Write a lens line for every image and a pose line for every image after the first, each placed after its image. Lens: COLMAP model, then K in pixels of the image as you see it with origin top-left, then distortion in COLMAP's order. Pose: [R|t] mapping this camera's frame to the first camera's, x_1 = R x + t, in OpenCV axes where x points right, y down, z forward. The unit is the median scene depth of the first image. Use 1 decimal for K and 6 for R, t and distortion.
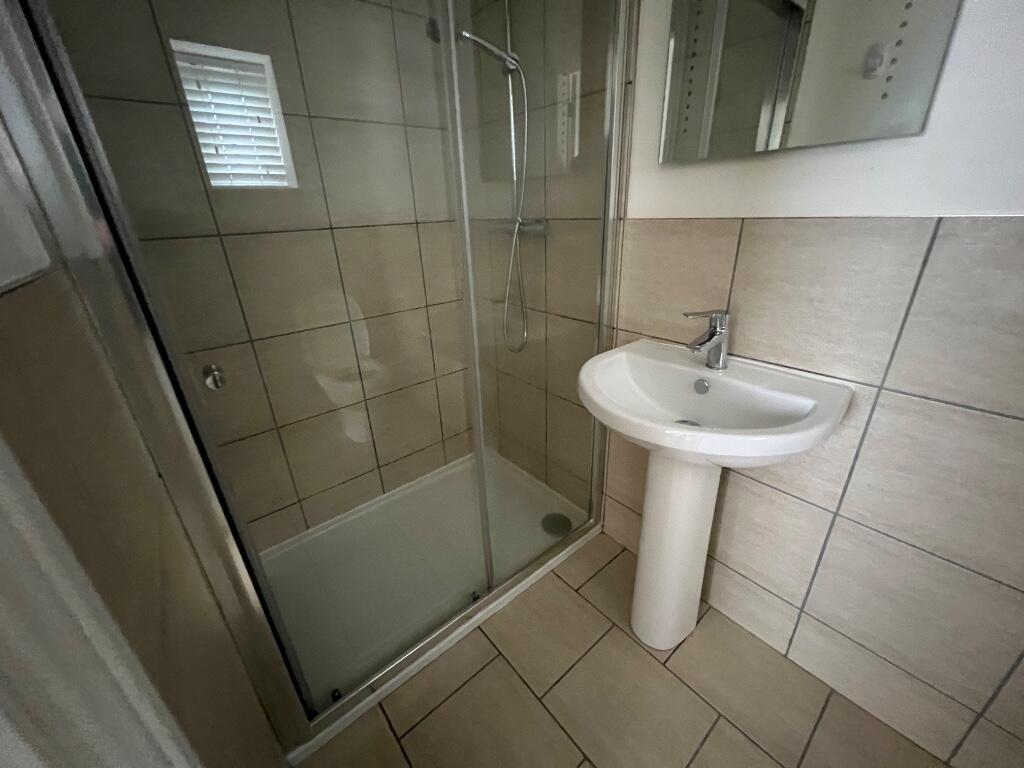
lens RADIAL K [[407.9, 0, 509.4], [0, 407.9, 382.0], [0, 0, 1]] dist [0.001009, 0.000007]
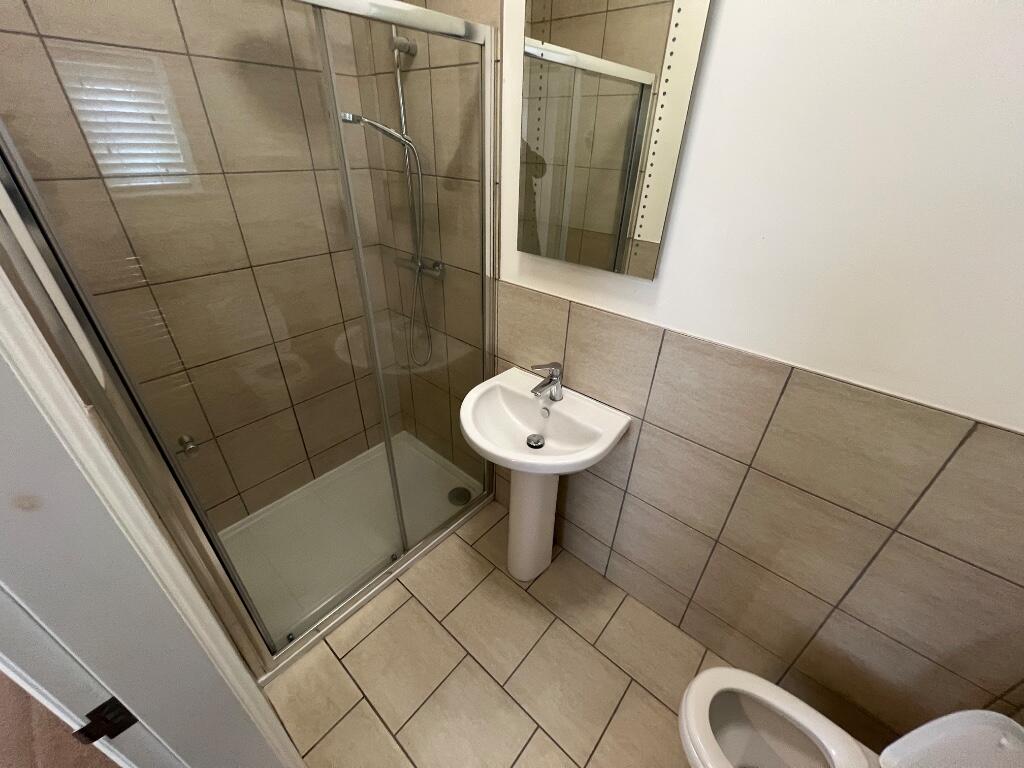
lens RADIAL K [[407.9, 0, 509.4], [0, 407.9, 382.0], [0, 0, 1]] dist [0.001009, 0.000007]
pose [[0.985827, -0.024414, 0.165979, 0.082215], [0.001745, 0.990793, 0.135373, -0.225422], [-0.167756, -0.133164, 0.976793, -0.293726]]
